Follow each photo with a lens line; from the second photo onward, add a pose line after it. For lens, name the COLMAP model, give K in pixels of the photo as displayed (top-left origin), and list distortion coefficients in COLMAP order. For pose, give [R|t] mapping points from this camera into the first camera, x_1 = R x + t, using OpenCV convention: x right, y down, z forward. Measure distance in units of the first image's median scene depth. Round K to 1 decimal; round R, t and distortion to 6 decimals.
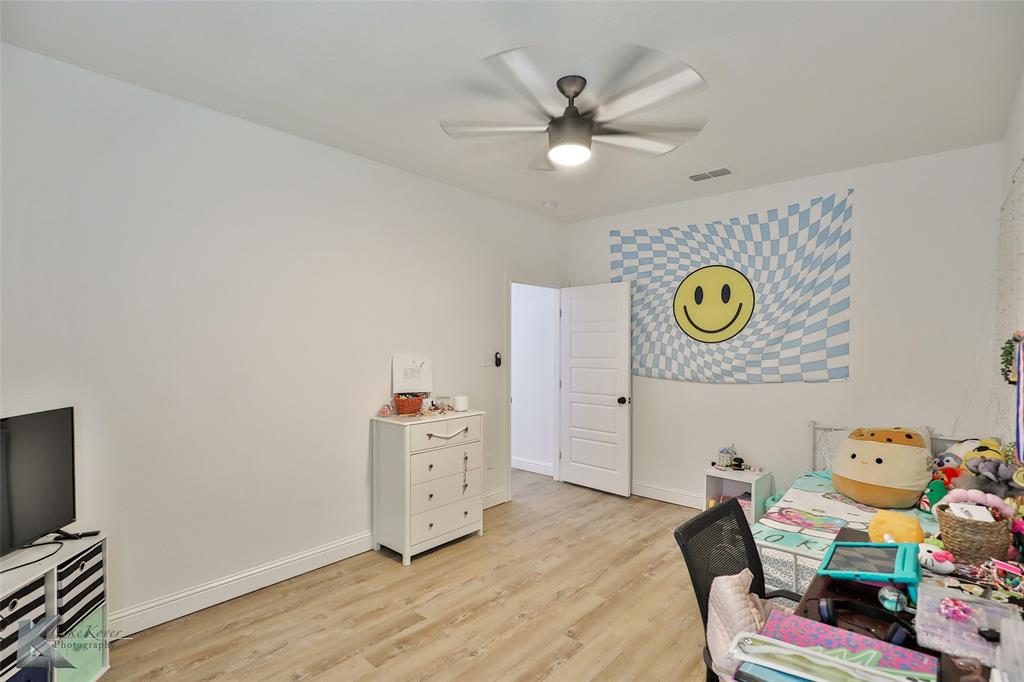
lens RADIAL K [[505.1, 0, 515.3], [0, 505.1, 351.3], [0, 0, 1]] dist [-0.002027, 0.000994]
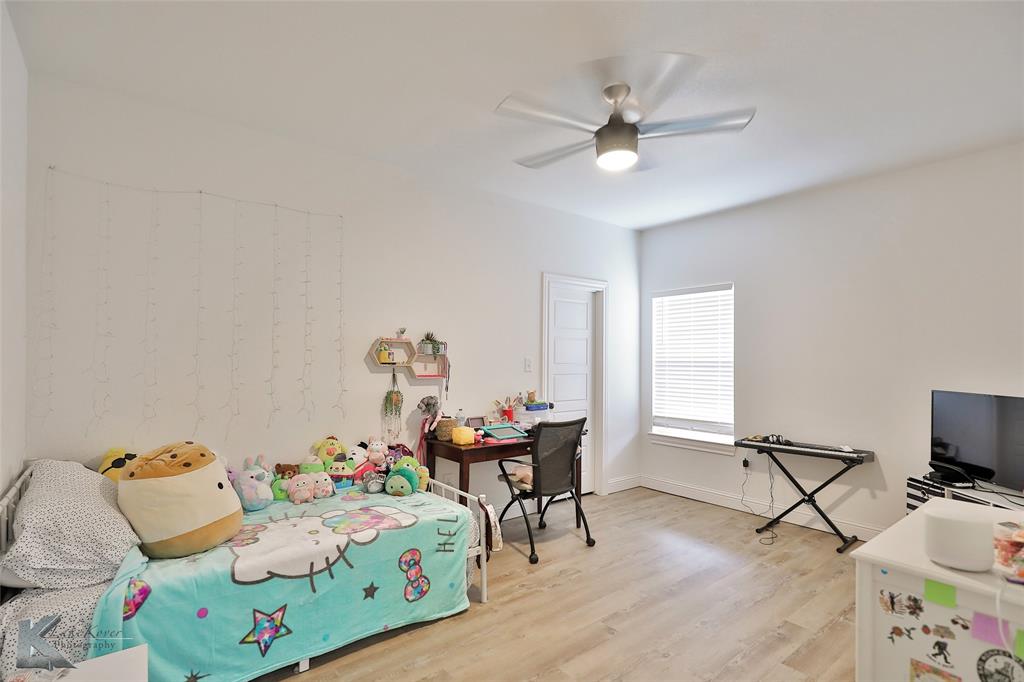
lens RADIAL K [[505.1, 0, 515.3], [0, 505.1, 351.3], [0, 0, 1]] dist [-0.002027, 0.000994]
pose [[-0.986005, -0.006698, 0.166582, 0.132019], [-0.006320, 0.999976, 0.002803, 0.002657], [-0.166597, 0.001711, -0.986024, 1.974299]]
